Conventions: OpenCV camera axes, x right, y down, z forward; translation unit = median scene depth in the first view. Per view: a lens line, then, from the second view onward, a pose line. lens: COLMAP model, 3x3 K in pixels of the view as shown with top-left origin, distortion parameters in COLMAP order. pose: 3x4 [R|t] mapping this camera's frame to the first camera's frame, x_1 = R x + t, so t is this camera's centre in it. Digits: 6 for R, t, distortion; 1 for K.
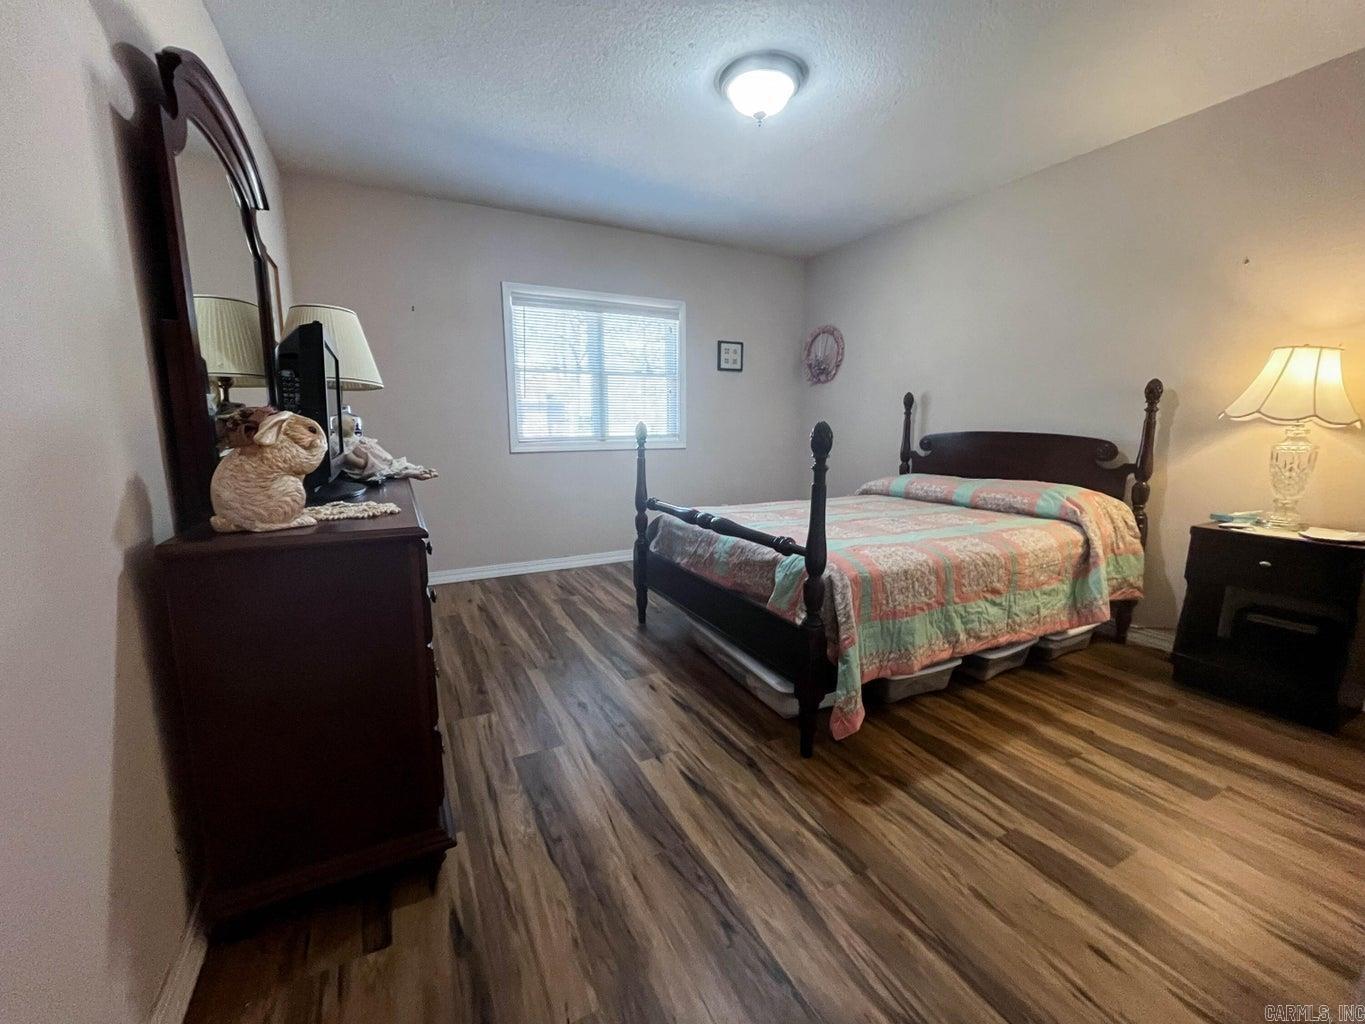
lens RADIAL K [[571.0, 0, 682.5], [0, 571.0, 512.0], [0, 0, 1]] dist [-0.000109, 0.000064]
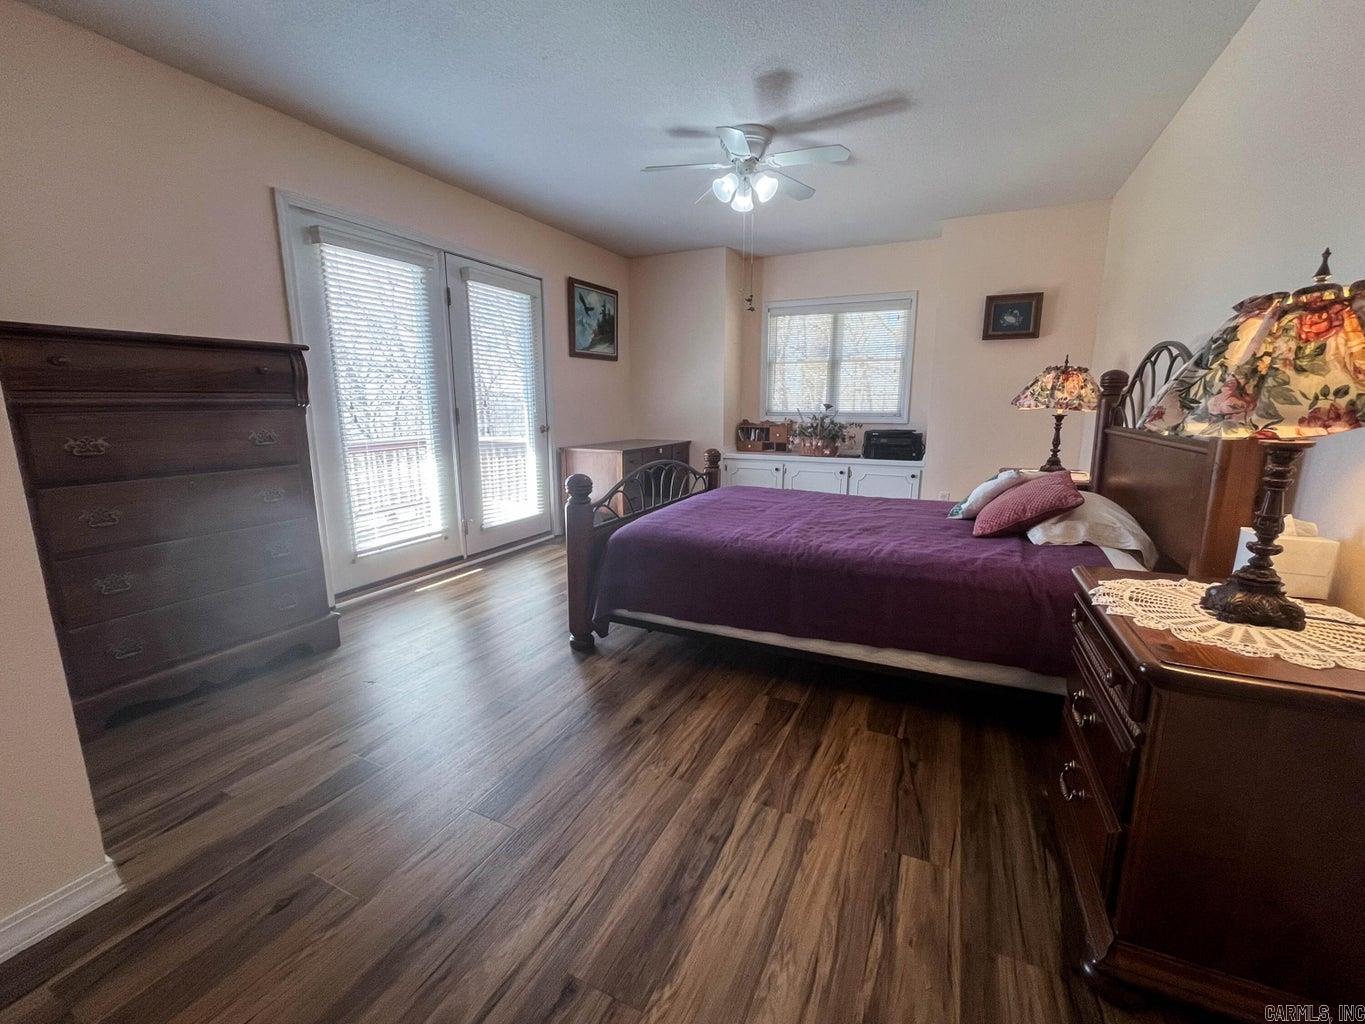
lens RADIAL K [[571.0, 0, 682.5], [0, 571.0, 512.0], [0, 0, 1]] dist [-0.000109, 0.000064]
pose [[-0.612664, -0.149306, 0.776112, -0.777302], [0.129206, 0.949861, 0.284726, -0.264221], [-0.779710, 0.274720, -0.562655, 1.542068]]
